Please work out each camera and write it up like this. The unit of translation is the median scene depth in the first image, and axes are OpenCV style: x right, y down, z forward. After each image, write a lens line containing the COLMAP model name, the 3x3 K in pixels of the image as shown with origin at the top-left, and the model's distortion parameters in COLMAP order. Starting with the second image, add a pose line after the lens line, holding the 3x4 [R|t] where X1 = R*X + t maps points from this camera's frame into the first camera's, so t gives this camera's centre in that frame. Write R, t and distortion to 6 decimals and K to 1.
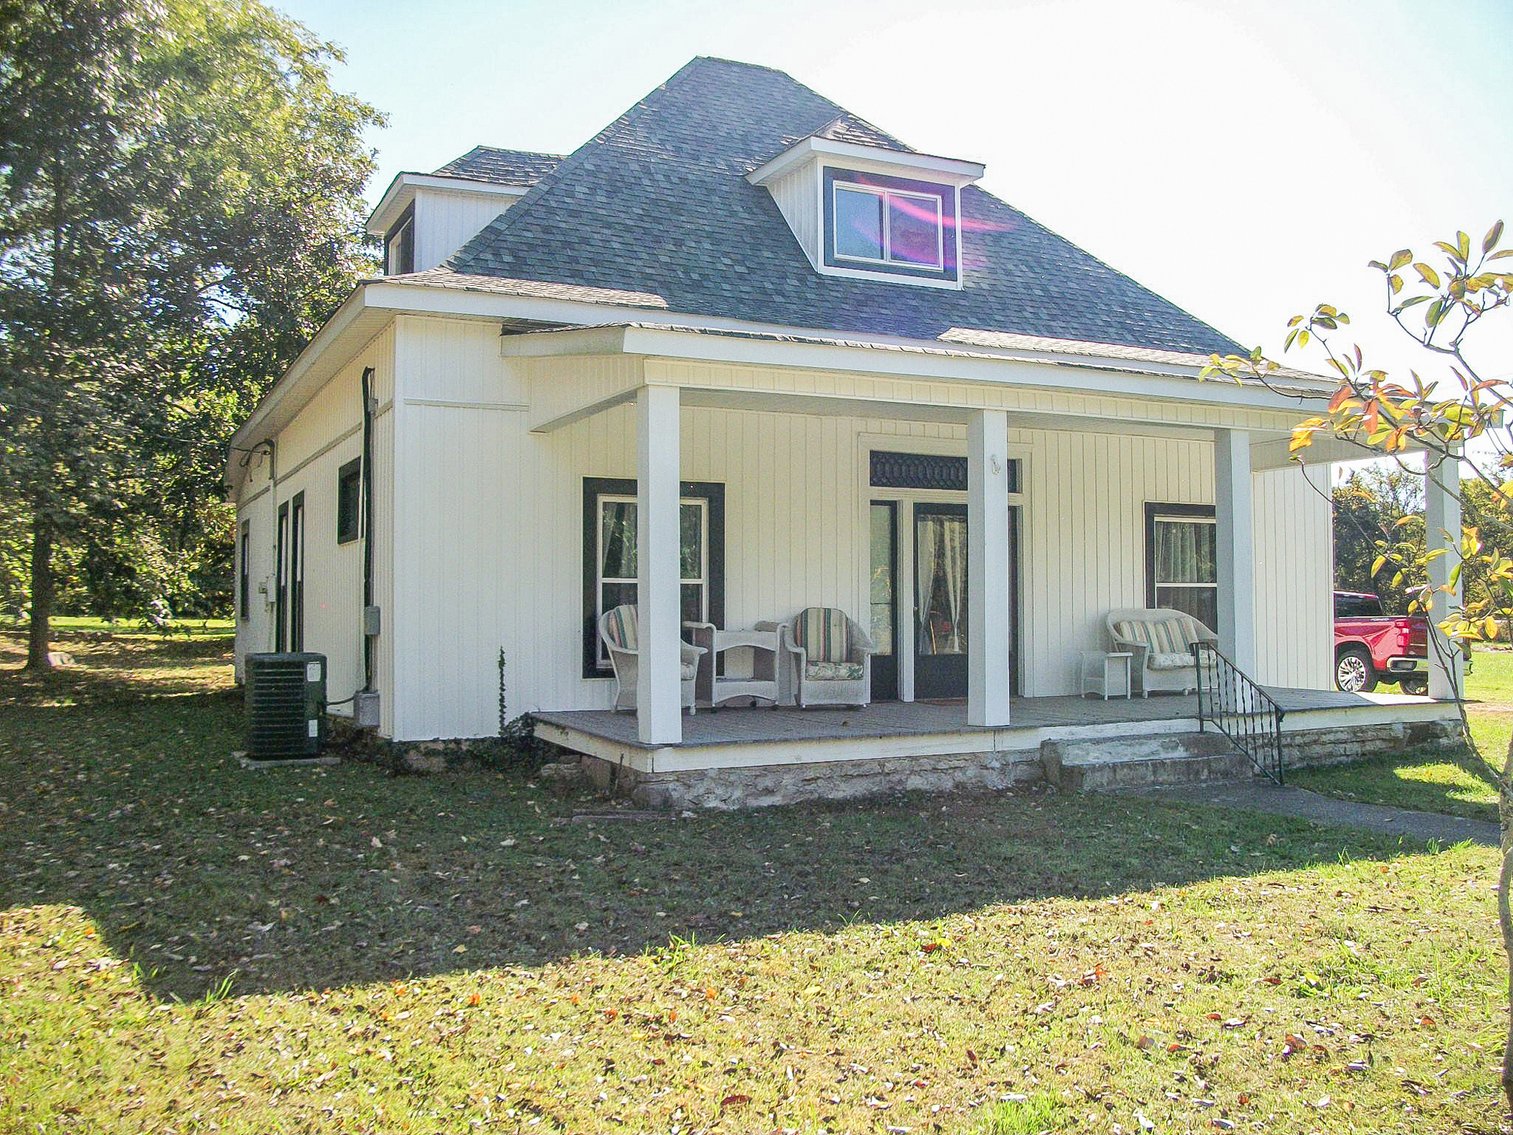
lens RADIAL K [[1395.8, 0, 756.5], [0, 1395.8, 567.5], [0, 0, 1]] dist [-0.121190, 0.003072]
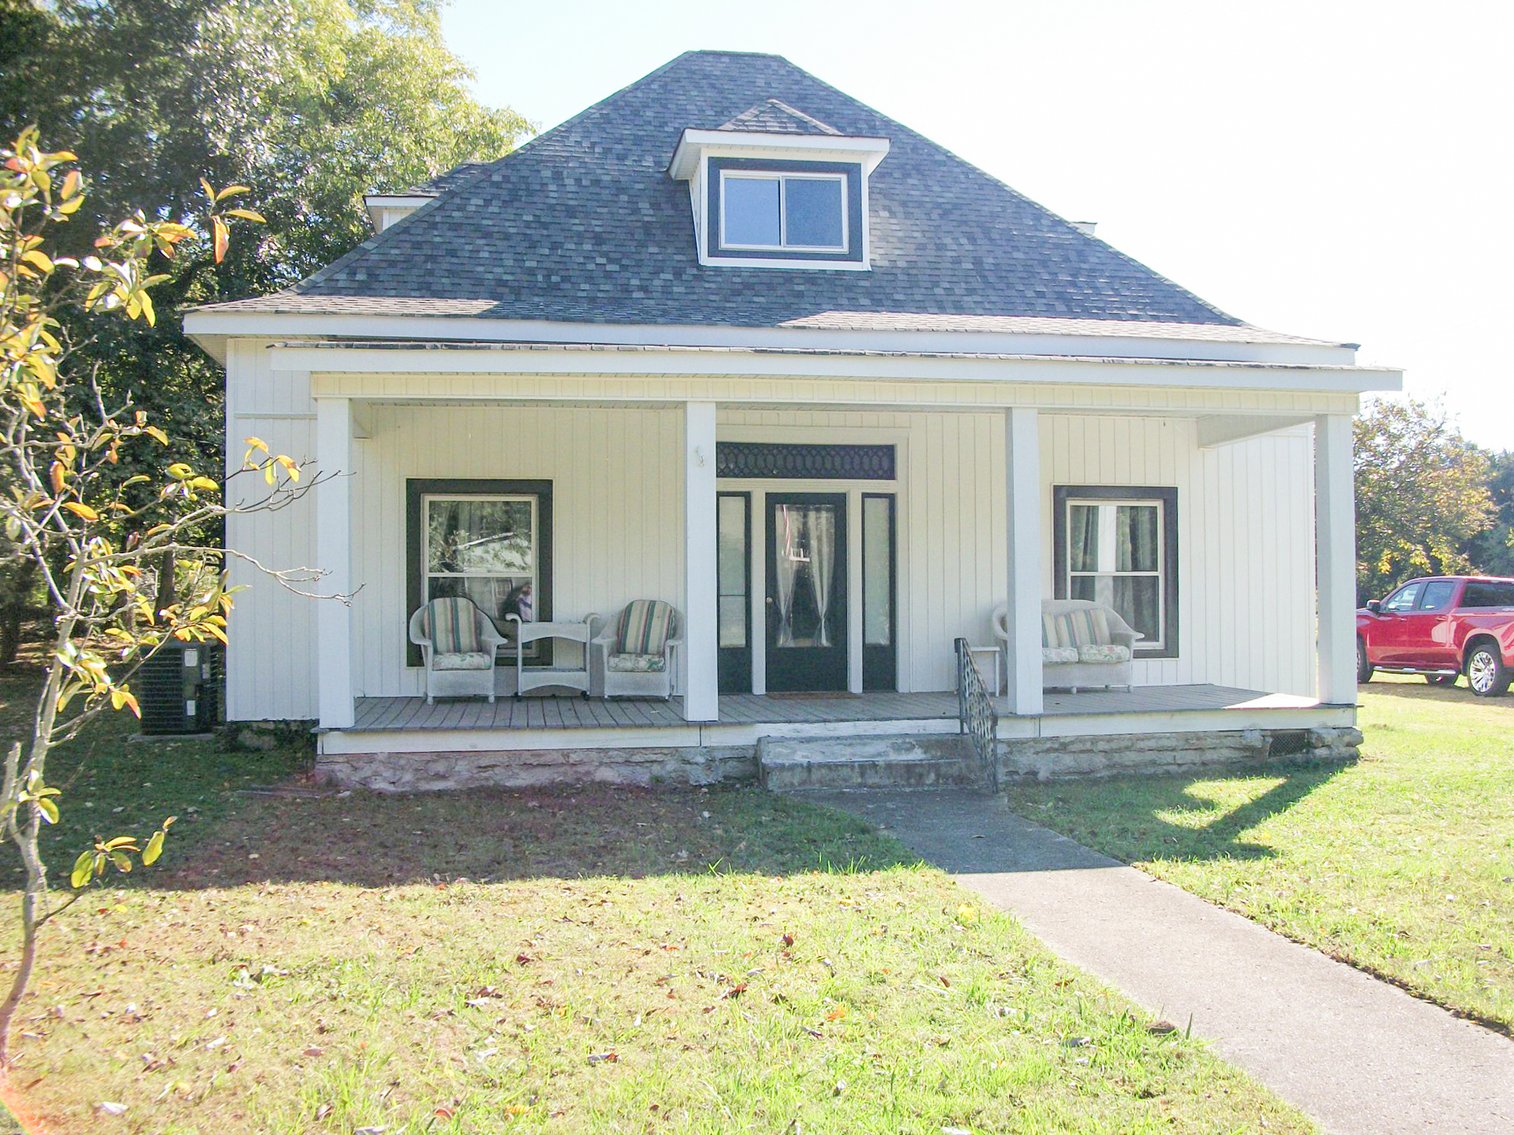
lens RADIAL K [[1424.0, 0, 757.0], [0, 1424.0, 567.5], [0, 0, 1]] dist [-0.126846, 0.008822]
pose [[0.959723, -0.007746, -0.280841, 0.426863], [0.011074, 0.999886, 0.010266, -0.004573], [0.280729, -0.012963, 0.959699, 0.033412]]
